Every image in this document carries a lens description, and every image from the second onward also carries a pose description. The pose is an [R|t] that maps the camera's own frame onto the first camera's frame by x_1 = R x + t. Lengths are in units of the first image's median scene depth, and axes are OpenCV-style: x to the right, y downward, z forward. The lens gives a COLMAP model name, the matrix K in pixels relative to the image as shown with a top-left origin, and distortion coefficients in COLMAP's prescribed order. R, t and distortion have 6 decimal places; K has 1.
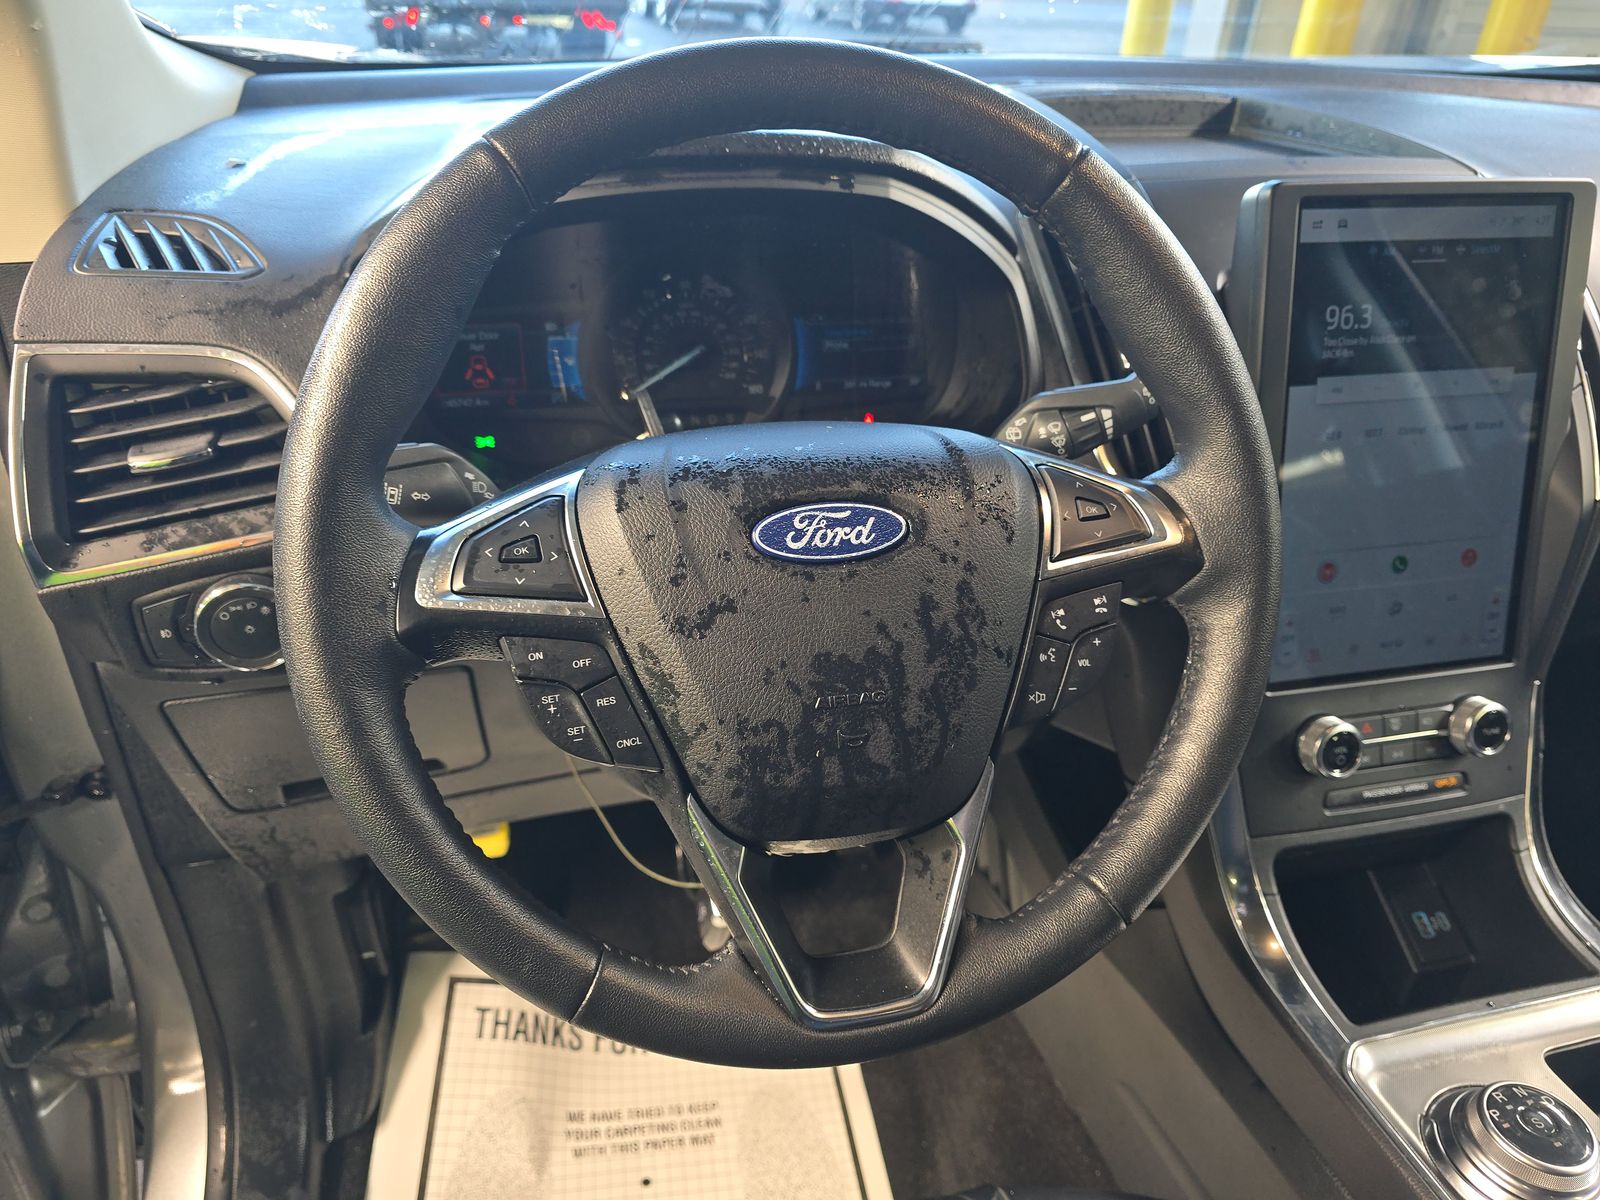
lens RADIAL K [[1058.3, 0, 792.5], [0, 1058.3, 601.7], [0, 0, 1]] dist [0.051356, -0.051905]
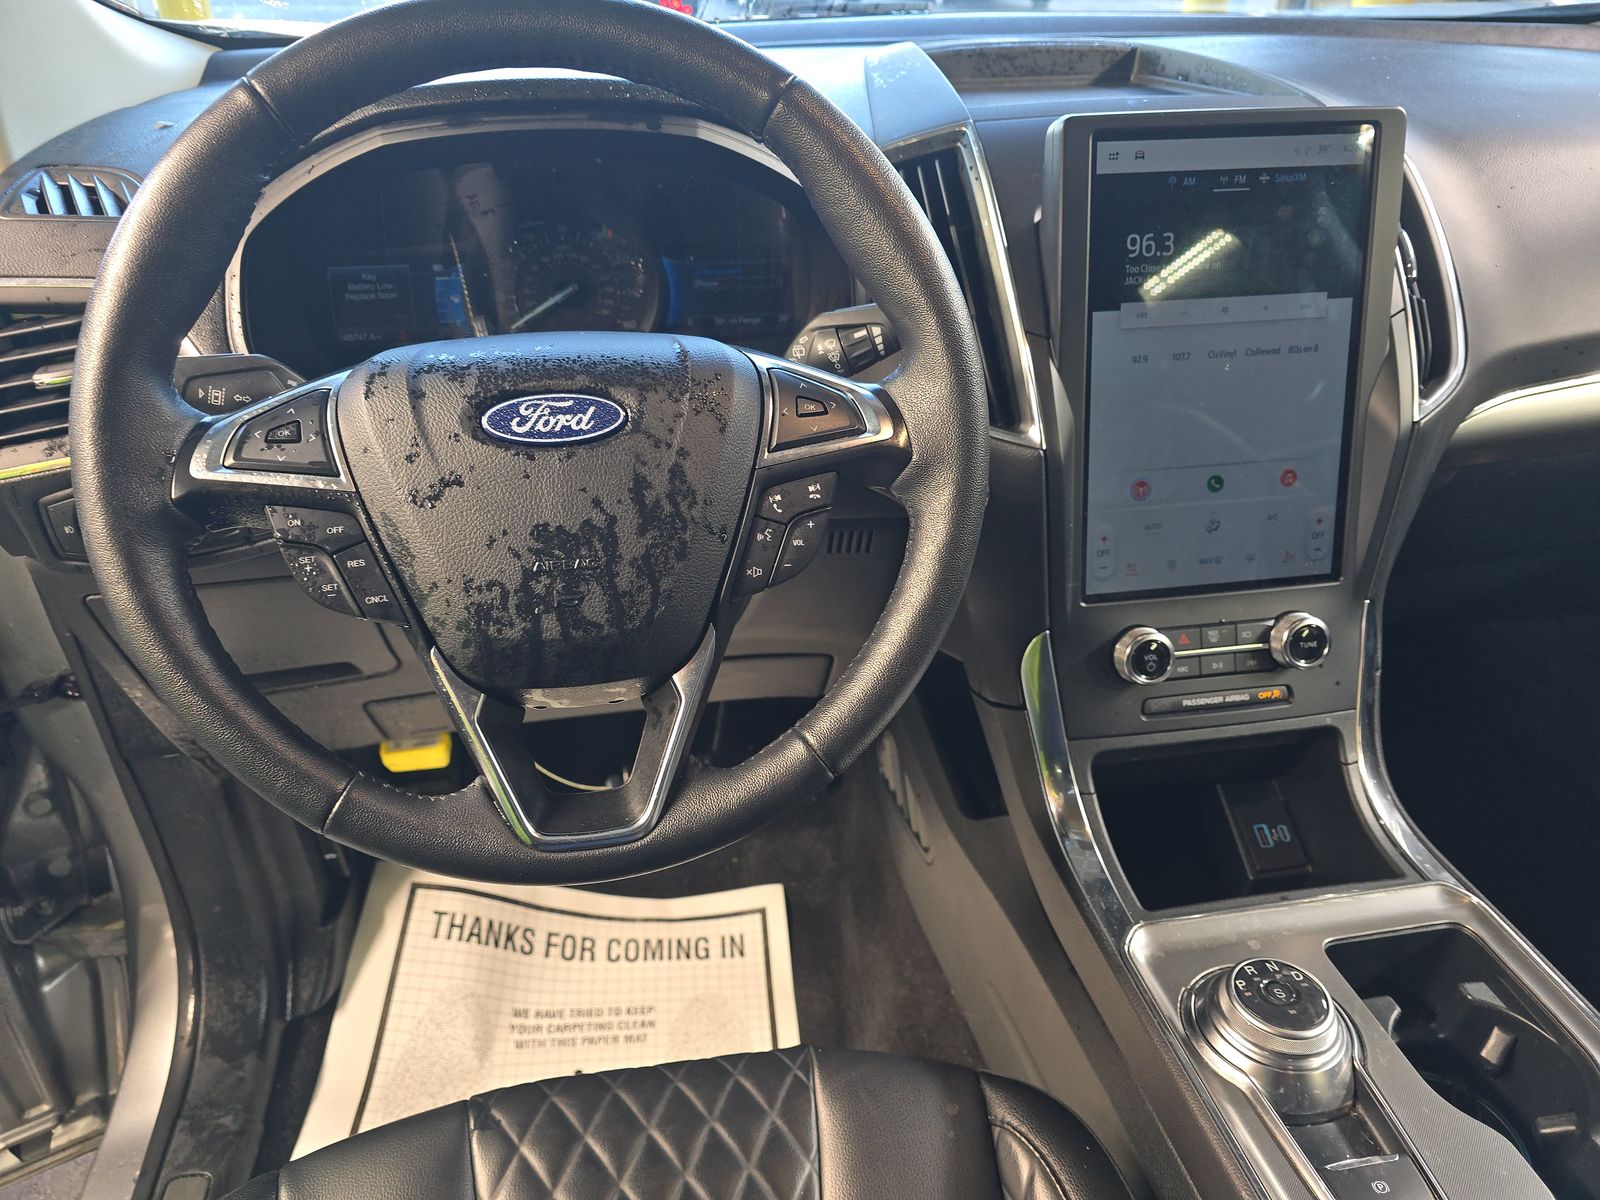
lens RADIAL K [[1052.1, 0, 800.0], [0, 1052.1, 600.0], [0, 0, 1]] dist [0.062065, -0.059101]
pose [[0.997021, 0.009970, -0.076481, 0.235858], [-0.008927, 0.999863, 0.013965, 0.067222], [0.076610, -0.013241, 0.996973, -0.072840]]
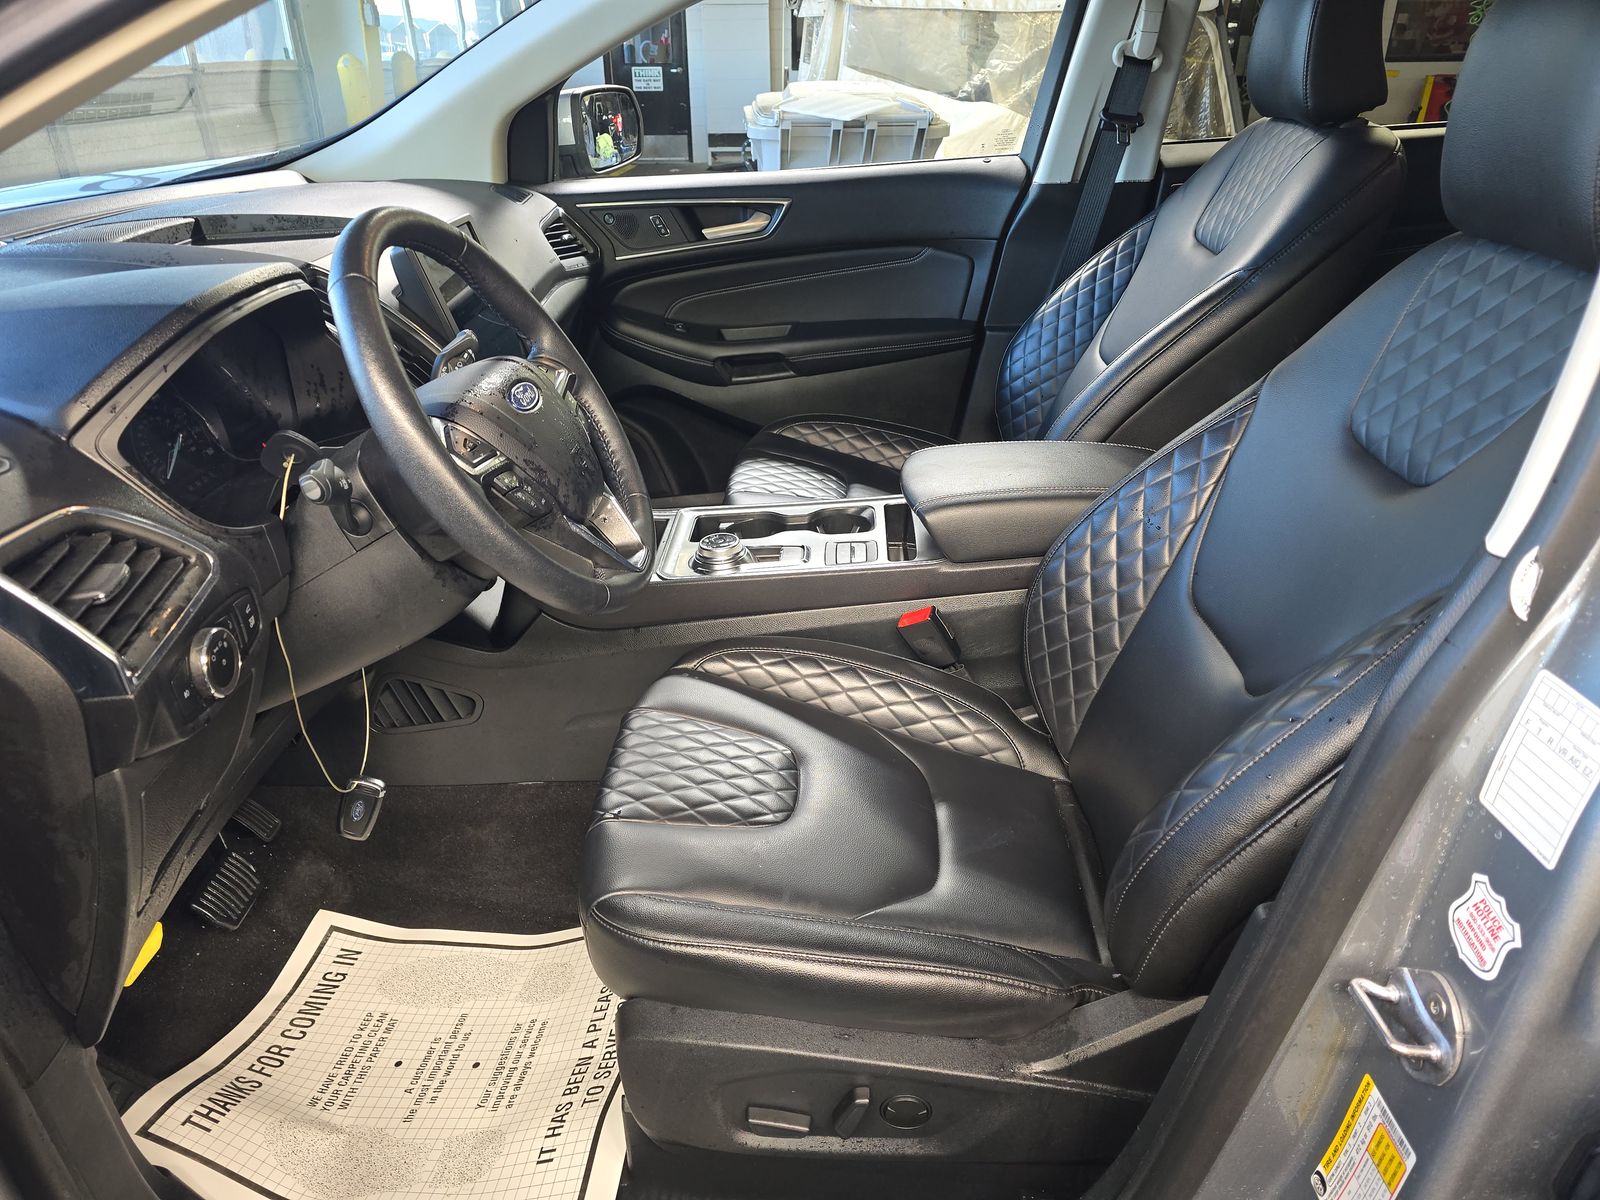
lens RADIAL K [[1052.1, 0, 800.0], [0, 1052.1, 600.0], [0, 0, 1]] dist [0.062065, -0.059101]
pose [[0.257493, -0.471063, 0.843681, -1.193508], [0.513383, 0.806389, 0.293556, -0.053830], [-0.818618, 0.357543, 0.449475, -0.251292]]
